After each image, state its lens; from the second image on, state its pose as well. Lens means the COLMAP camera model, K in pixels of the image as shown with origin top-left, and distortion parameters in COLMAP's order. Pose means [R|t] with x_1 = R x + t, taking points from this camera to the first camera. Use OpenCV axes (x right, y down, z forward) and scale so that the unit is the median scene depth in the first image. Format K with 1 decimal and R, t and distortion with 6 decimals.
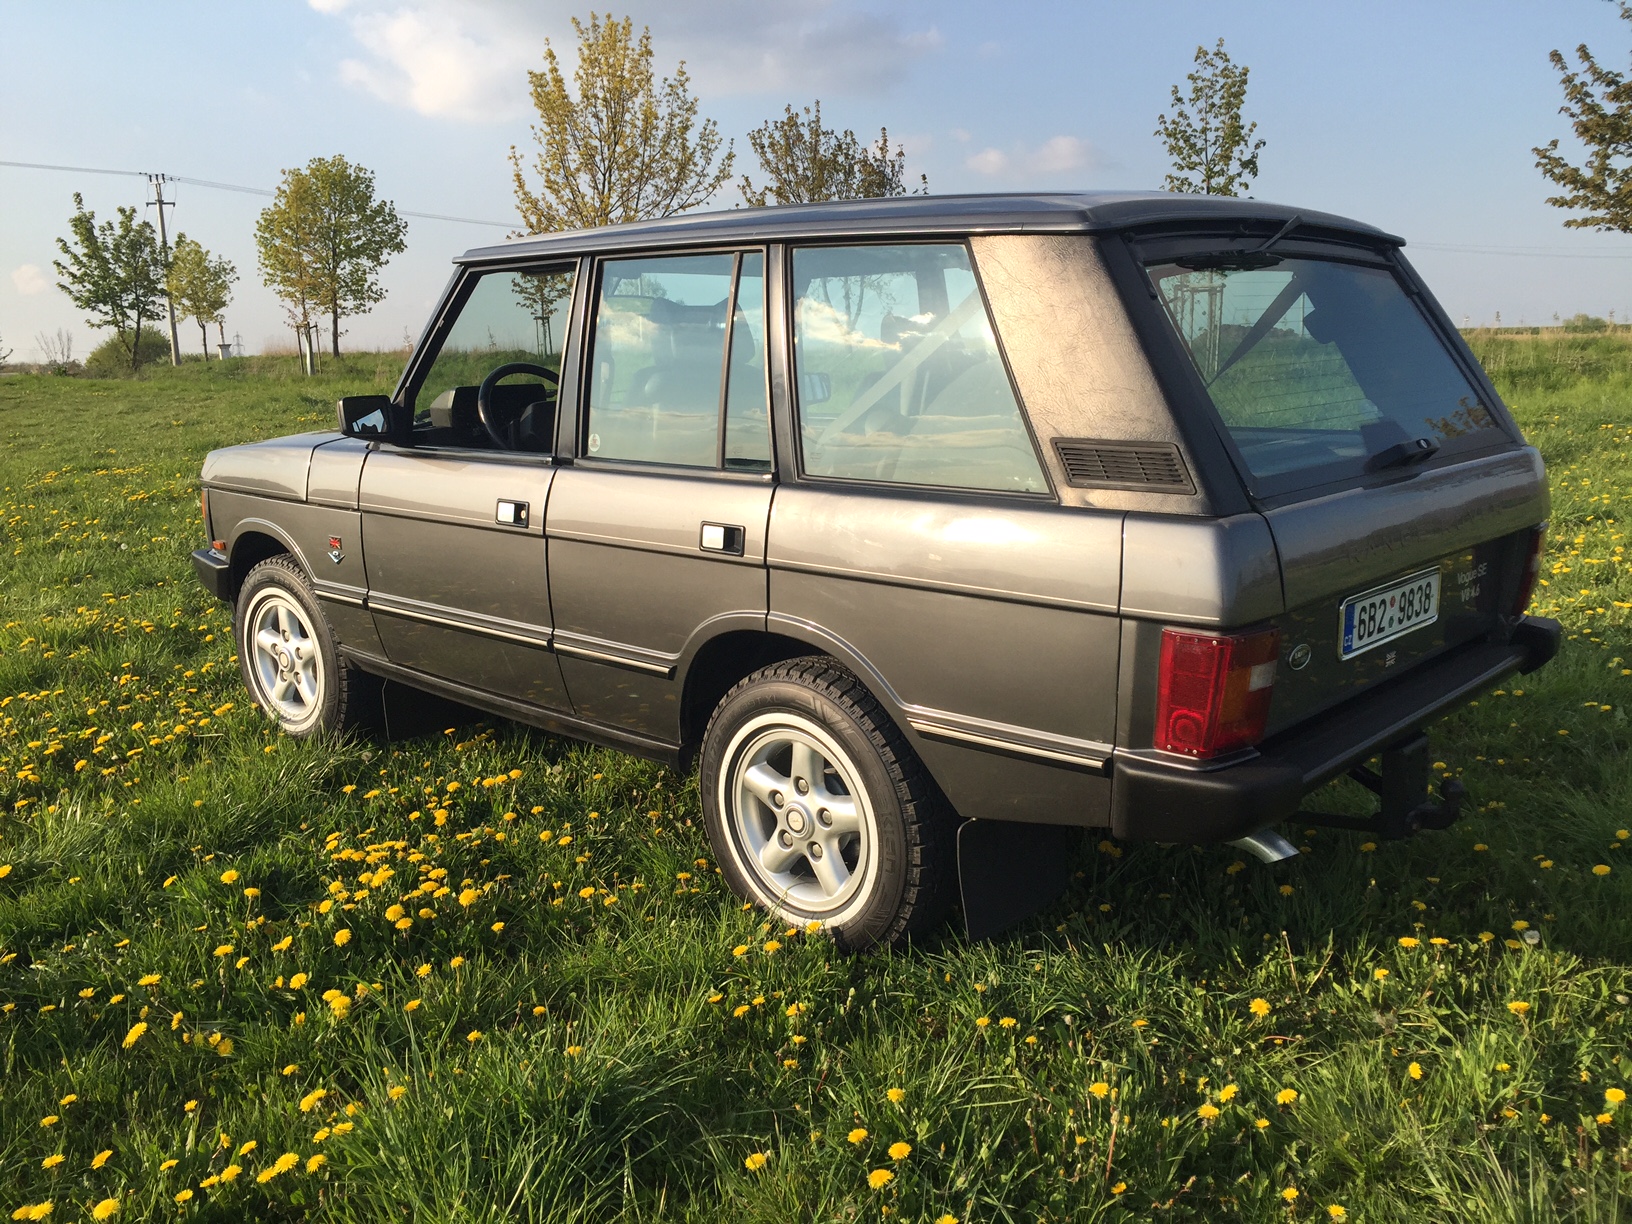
lens RADIAL K [[1422.0, 0, 816.8], [0, 1422.0, 649.5], [0, 0, 1]] dist [0.059767, -0.073833]
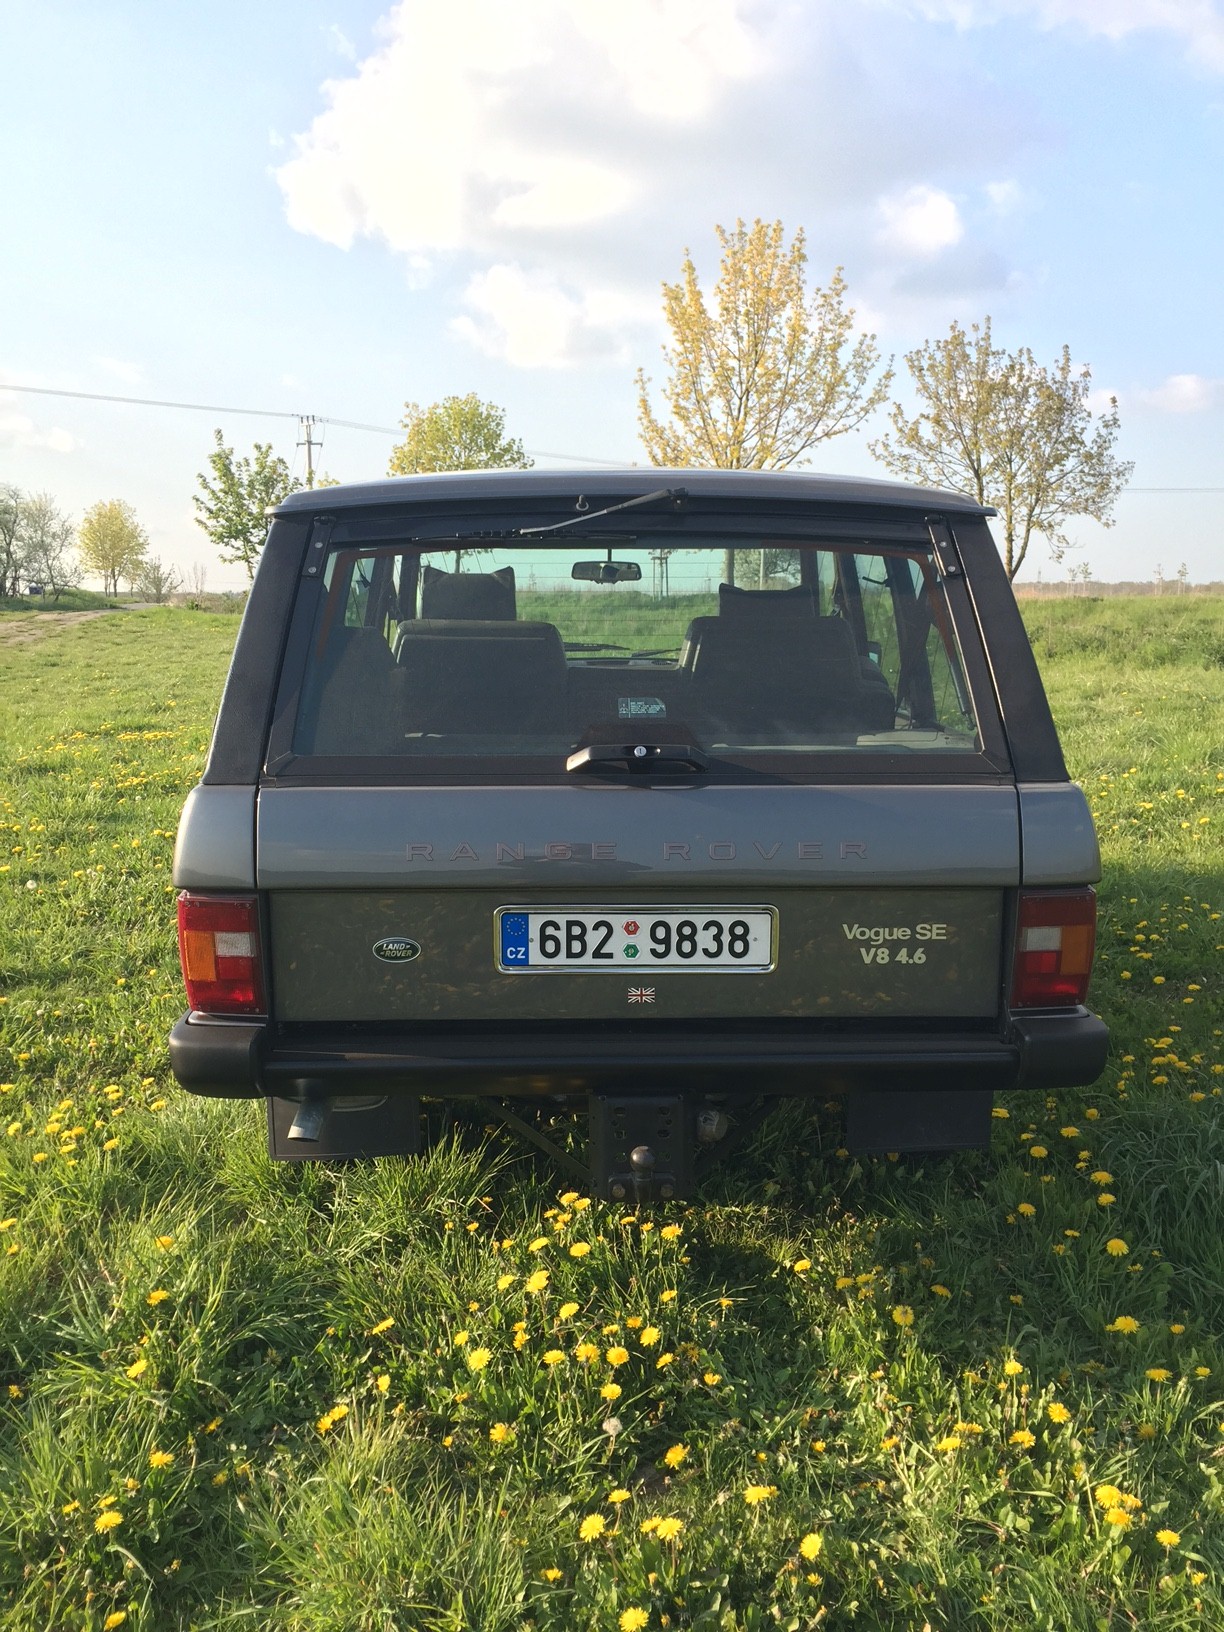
lens RADIAL K [[1422.0, 0, 590.2], [0, 1422.0, 816.8], [0, 0, 1]] dist [0.059767, -0.073833]
pose [[0.972090, 0.057049, -0.227565, -0.024005], [-0.067999, 0.996860, -0.040565, -0.034532], [0.224536, 0.054907, 0.972918, 0.140955]]
